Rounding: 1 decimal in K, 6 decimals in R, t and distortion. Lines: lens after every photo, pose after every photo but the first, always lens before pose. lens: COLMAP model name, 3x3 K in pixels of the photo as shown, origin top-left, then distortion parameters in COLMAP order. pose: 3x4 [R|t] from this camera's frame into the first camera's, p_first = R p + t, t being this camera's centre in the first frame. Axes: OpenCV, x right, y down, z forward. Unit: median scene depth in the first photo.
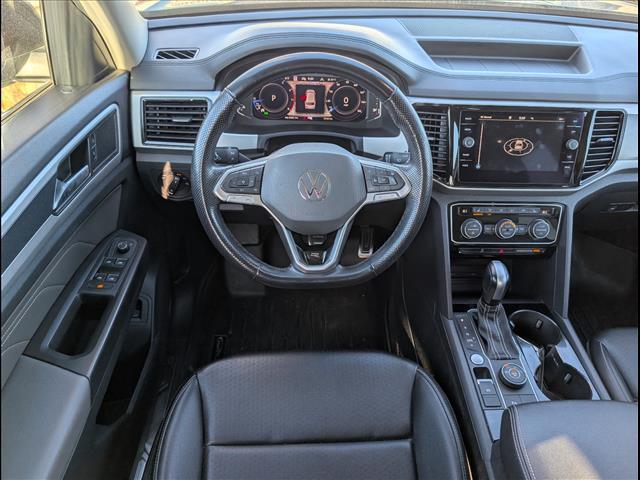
lens RADIAL K [[442.9, 0, 320.0], [0, 442.9, 240.0], [0, 0, 1]] dist [-0.056815, -0.000982]
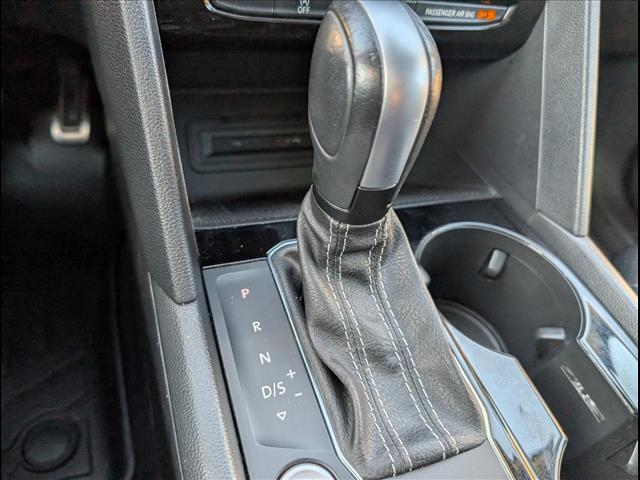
lens RADIAL K [[457.8, 0, 320.0], [0, 457.8, 240.0], [0, 0, 1]] dist [-0.007134, -0.002013]
pose [[0.942356, -0.124093, 0.310750, 0.297148], [0.067593, 0.980141, 0.186427, 0.112365], [-0.327713, -0.154676, 0.932030, 0.778157]]
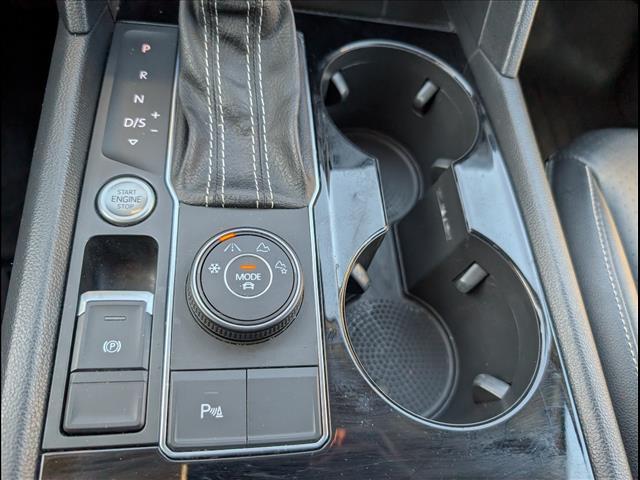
lens RADIAL K [[442.9, 0, 320.0], [0, 442.9, 240.0], [0, 0, 1]] dist [-0.056815, -0.000982]
pose [[0.986637, 0.030978, 0.159960, 0.402771], [-0.096830, 0.901060, 0.422747, 0.170829], [-0.131037, -0.432587, 0.892019, 0.721406]]
